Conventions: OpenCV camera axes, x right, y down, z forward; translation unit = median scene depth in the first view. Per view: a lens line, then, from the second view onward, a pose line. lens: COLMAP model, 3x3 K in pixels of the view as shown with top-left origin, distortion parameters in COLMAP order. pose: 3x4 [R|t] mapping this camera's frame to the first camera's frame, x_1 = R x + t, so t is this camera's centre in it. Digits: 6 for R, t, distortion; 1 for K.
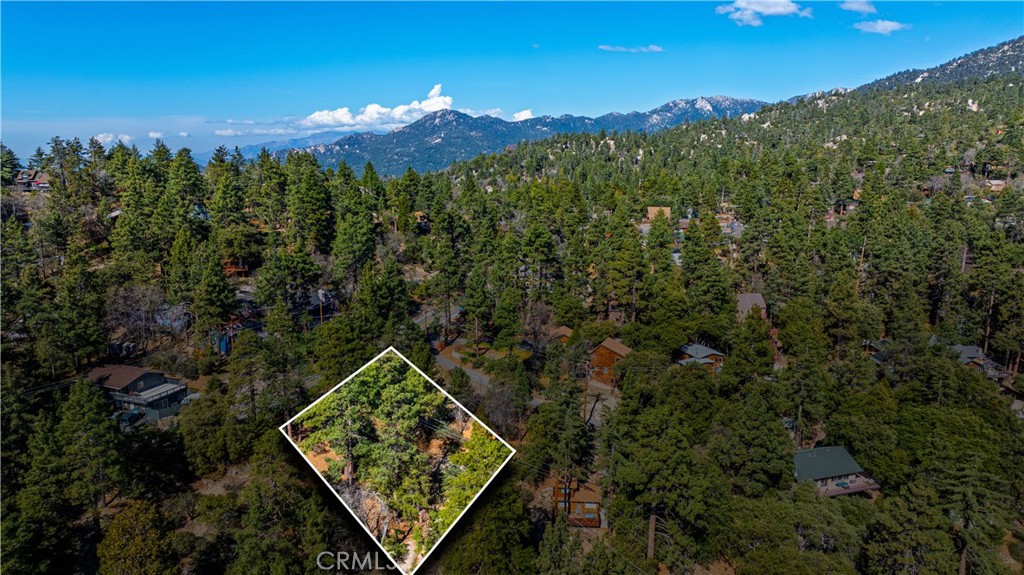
lens RADIAL K [[718.3, 0, 512.0], [0, 718.3, 287.5], [0, 0, 1]] dist [-0.066452, 0.083920]
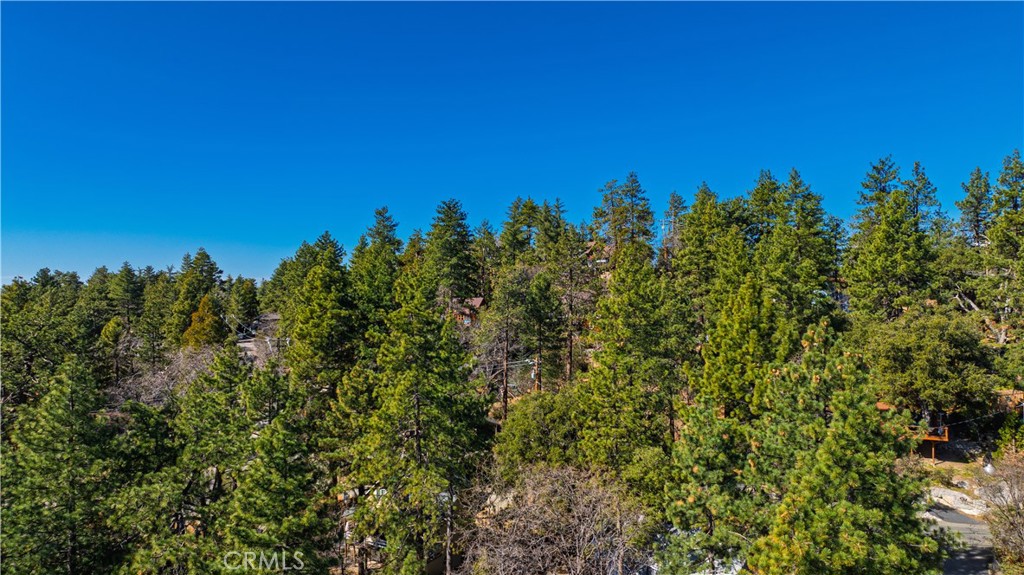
lens RADIAL K [[734.1, 0, 512.0], [0, 734.1, 287.5], [0, 0, 1]] dist [-0.102442, 0.138874]
pose [[0.668736, -0.014398, -0.743361, -0.256429], [-0.127009, 0.982904, -0.133296, -0.024348], [0.732571, 0.183553, 0.655475, 0.610445]]
